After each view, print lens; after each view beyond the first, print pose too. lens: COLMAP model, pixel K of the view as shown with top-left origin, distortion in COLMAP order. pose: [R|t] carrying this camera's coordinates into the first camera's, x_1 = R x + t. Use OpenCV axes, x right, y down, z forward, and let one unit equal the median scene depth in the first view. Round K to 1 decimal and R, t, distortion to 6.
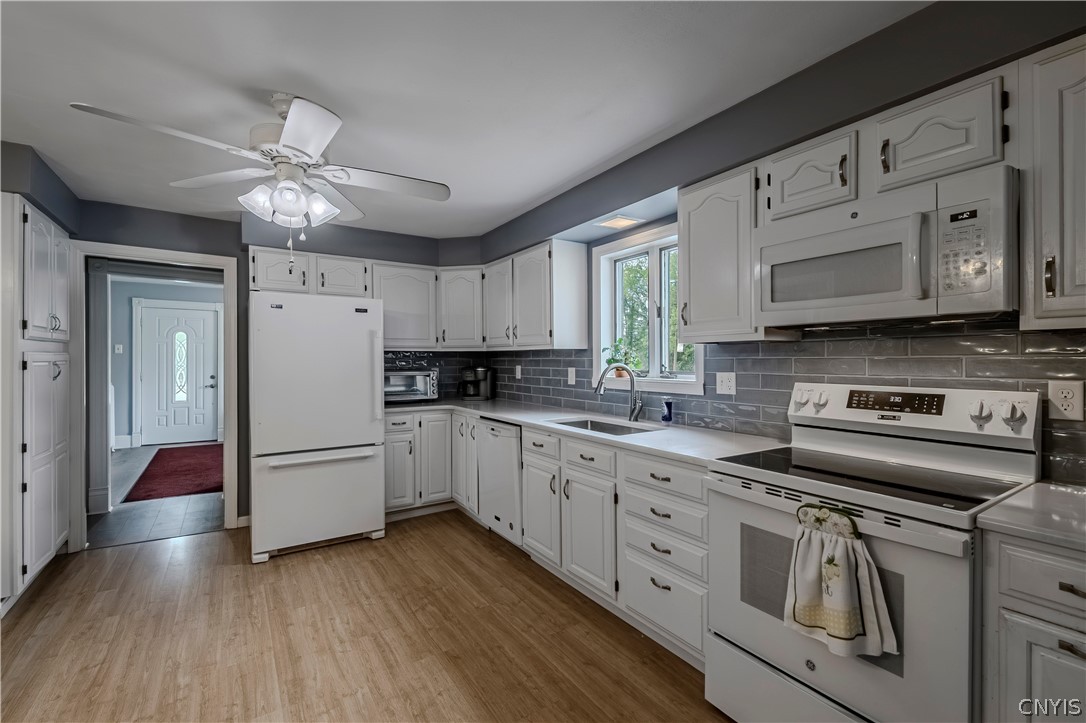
lens RADIAL K [[473.2, 0, 539.4], [0, 473.2, 363.1], [0, 0, 1]] dist [0.002183, -0.000271]
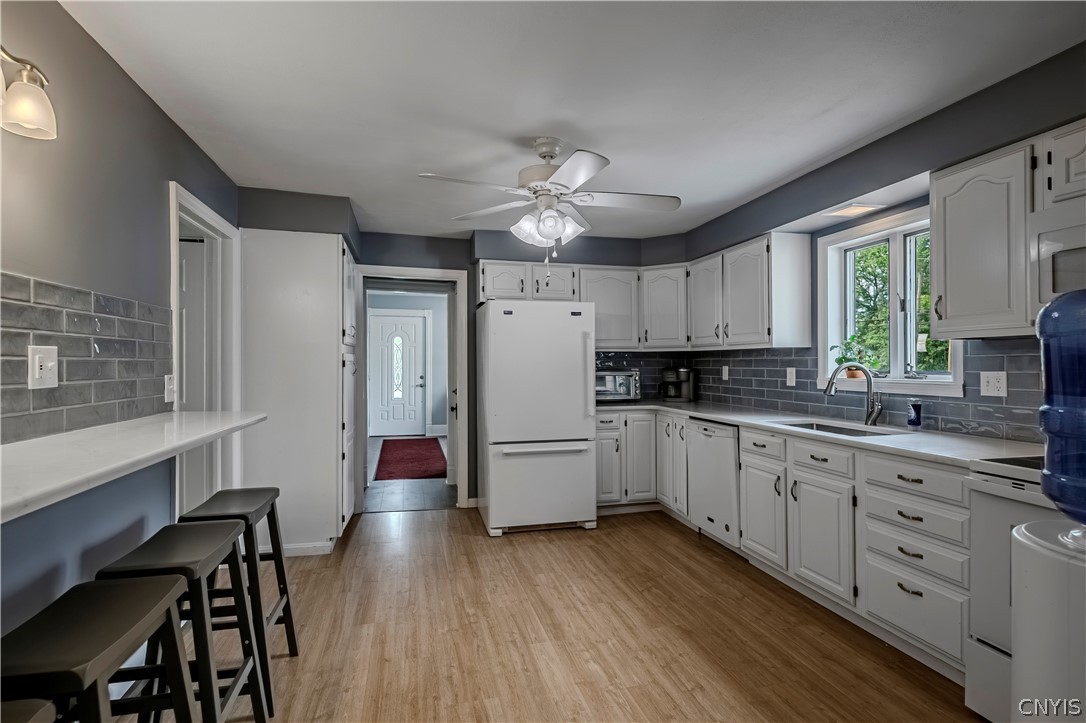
lens RADIAL K [[529.5, 0, 541.2], [0, 529.5, 365.5], [0, 0, 1]] dist [0.010695, -0.010672]
pose [[0.945080, 0.000955, -0.326837, -0.075330], [-0.001486, 0.999998, -0.001375, 0.009932], [0.326835, 0.001785, 0.945080, -0.199197]]
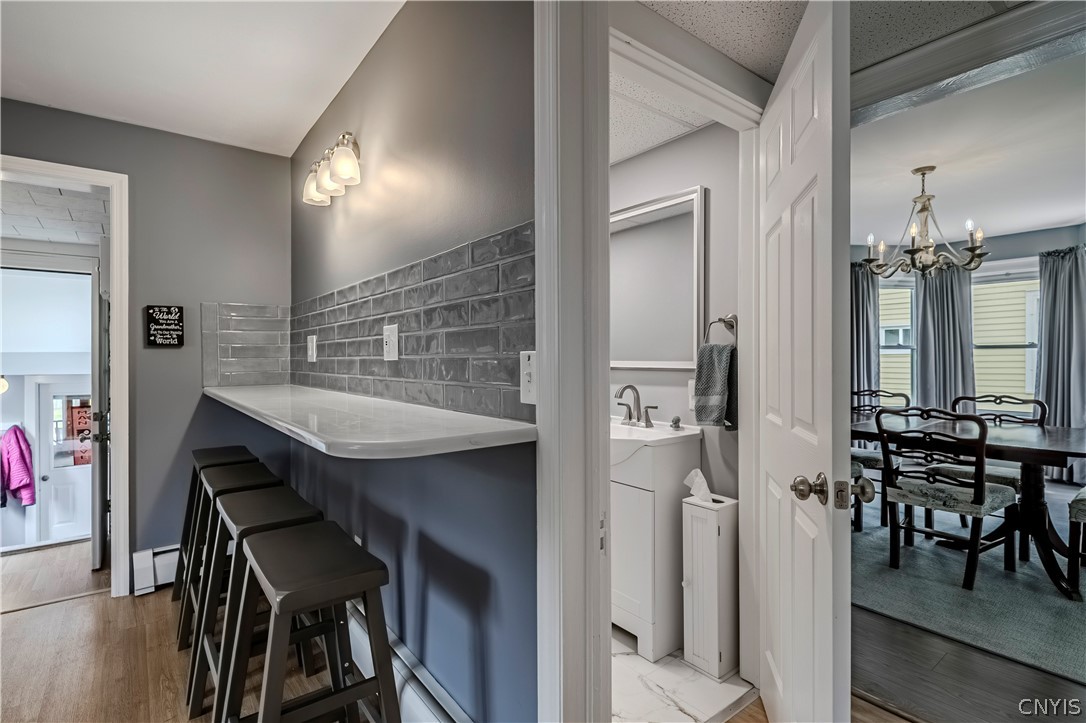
lens RADIAL K [[529.5, 0, 541.2], [0, 529.5, 365.5], [0, 0, 1]] dist [0.010695, -0.010672]
pose [[-0.997635, 0.007857, -0.068282, -0.920034], [0.006802, 0.999854, 0.015670, 0.031941], [0.068395, 0.015168, -0.997543, 0.872479]]
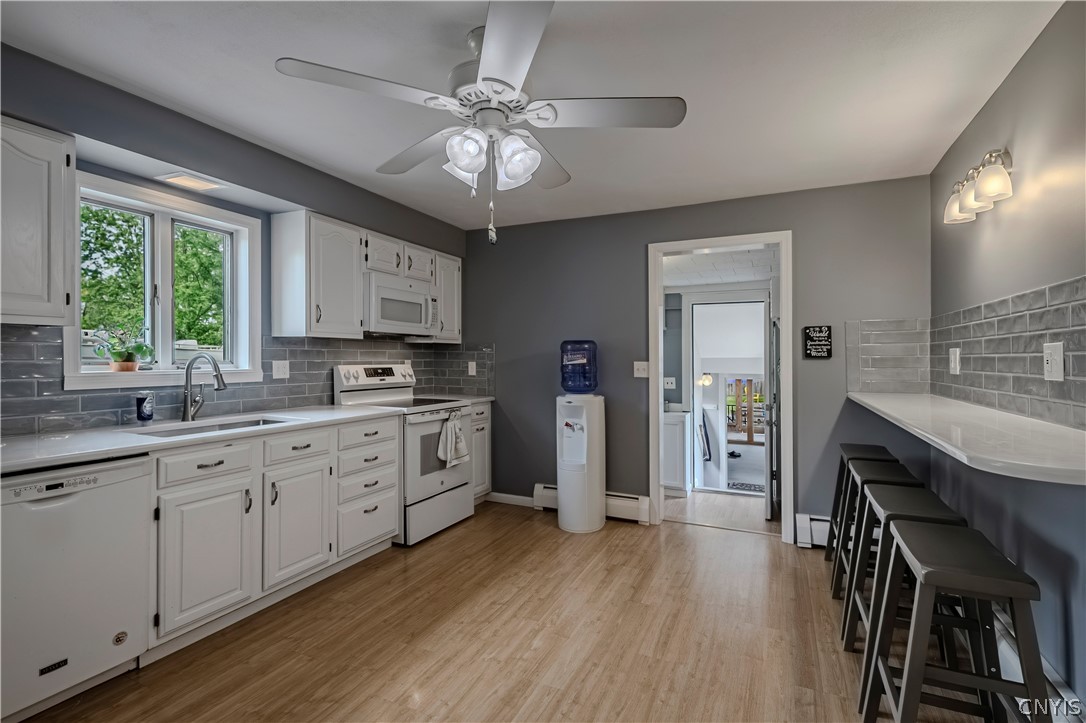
lens RADIAL K [[515.8, 0, 530.2], [0, 515.8, 341.6], [0, 0, 1]] dist [0.014823, -0.010229]
pose [[-0.517683, 0.022819, 0.855268, -0.982516], [-0.002253, 0.999604, -0.028034, 0.006447], [-0.855570, -0.016440, -0.517427, 1.043444]]
